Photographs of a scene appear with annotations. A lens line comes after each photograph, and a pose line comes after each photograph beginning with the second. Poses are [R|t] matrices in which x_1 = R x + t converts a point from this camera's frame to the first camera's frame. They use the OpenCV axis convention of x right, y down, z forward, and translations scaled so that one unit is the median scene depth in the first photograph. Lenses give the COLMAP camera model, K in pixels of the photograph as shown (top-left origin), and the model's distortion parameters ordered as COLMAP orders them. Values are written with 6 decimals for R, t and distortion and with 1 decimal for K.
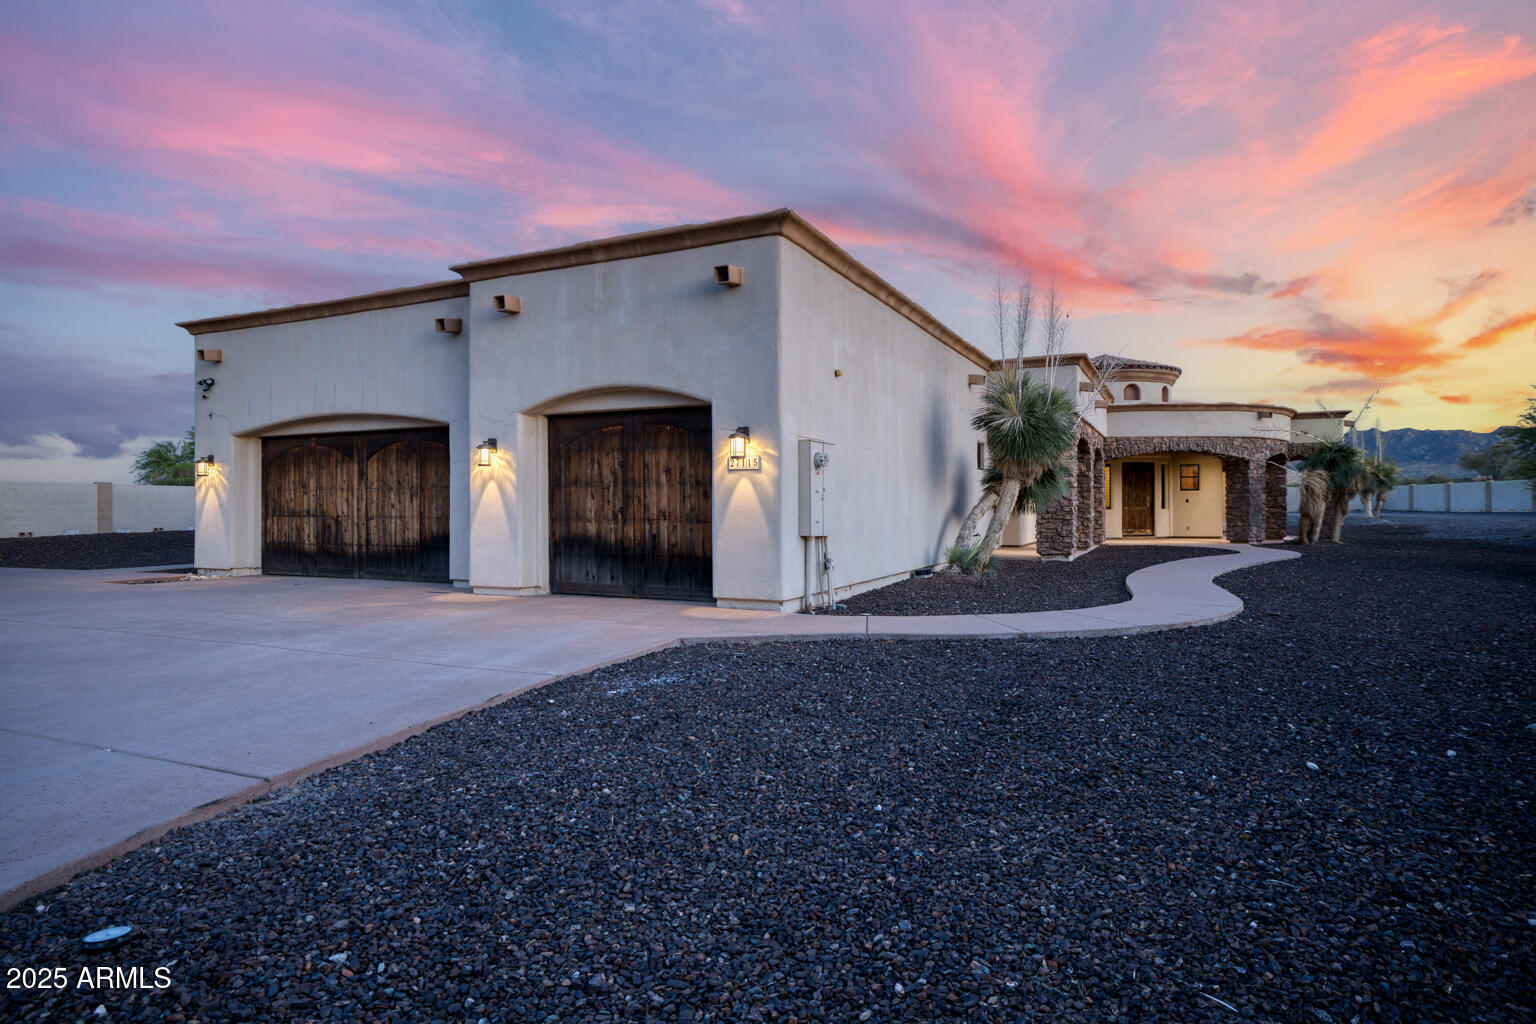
lens RADIAL K [[902.5, 0, 763.6], [0, 902.5, 504.6], [0, 0, 1]] dist [0.055927, -0.002338]
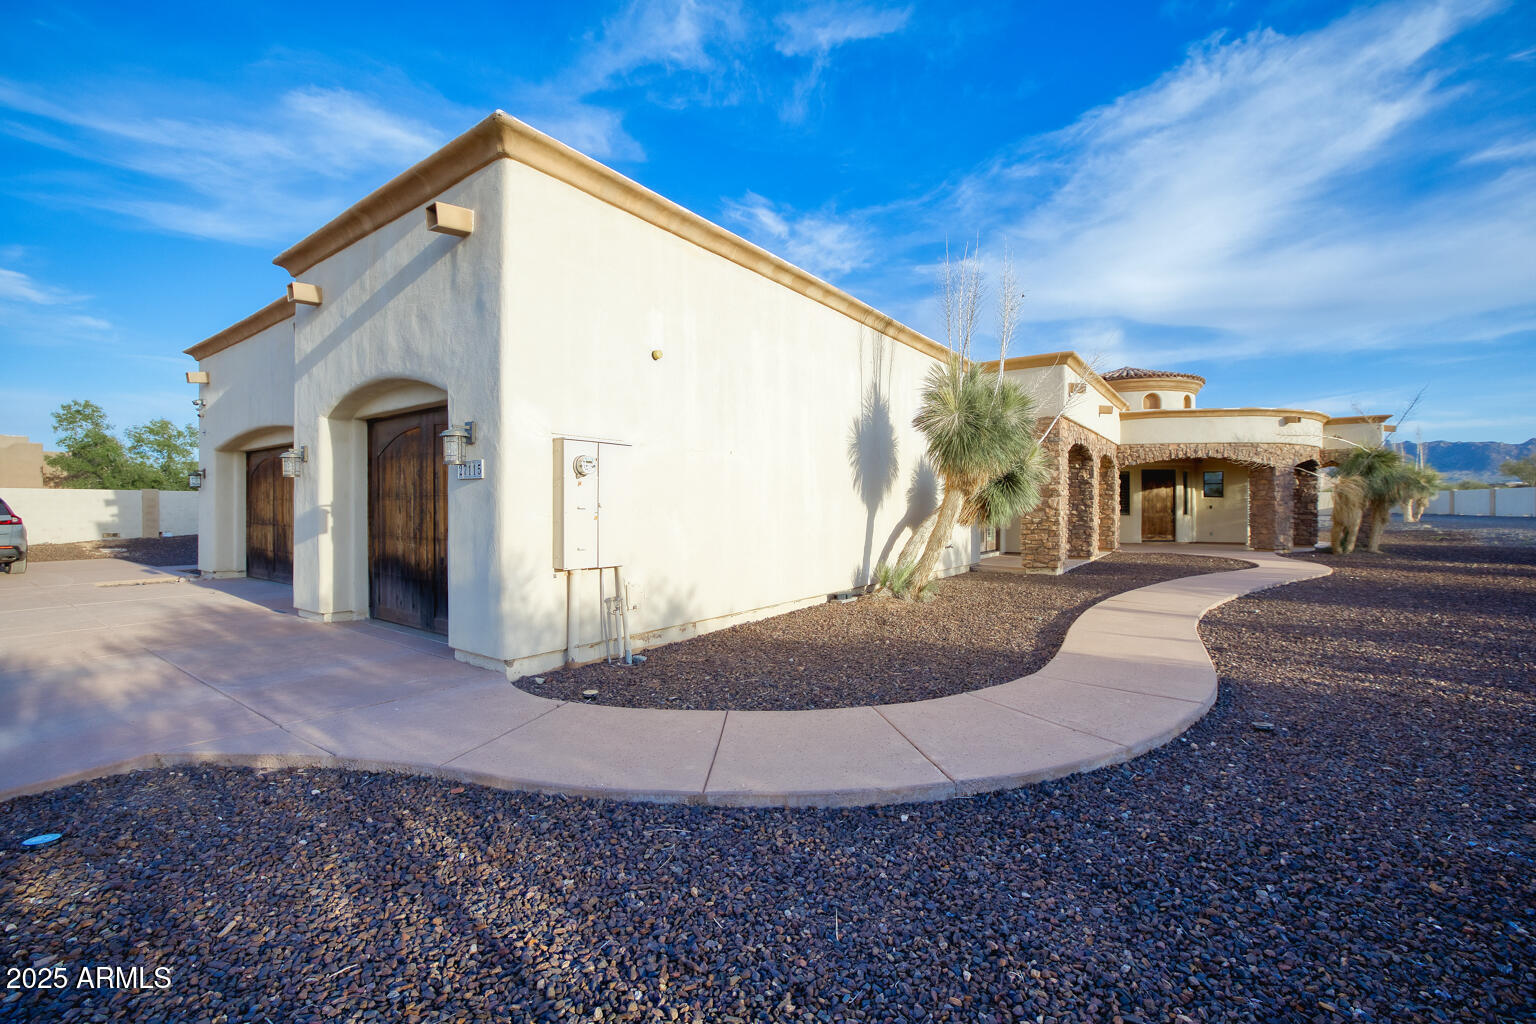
lens RADIAL K [[650.8, 0, 768.8], [0, 650.8, 506.8], [0, 0, 1]] dist [-0.003563, 0.001777]
pose [[0.981491, 0.003150, -0.191481, 0.134108], [-0.002234, 0.999985, 0.005004, -0.008099], [0.191494, -0.004483, 0.981484, 0.219229]]
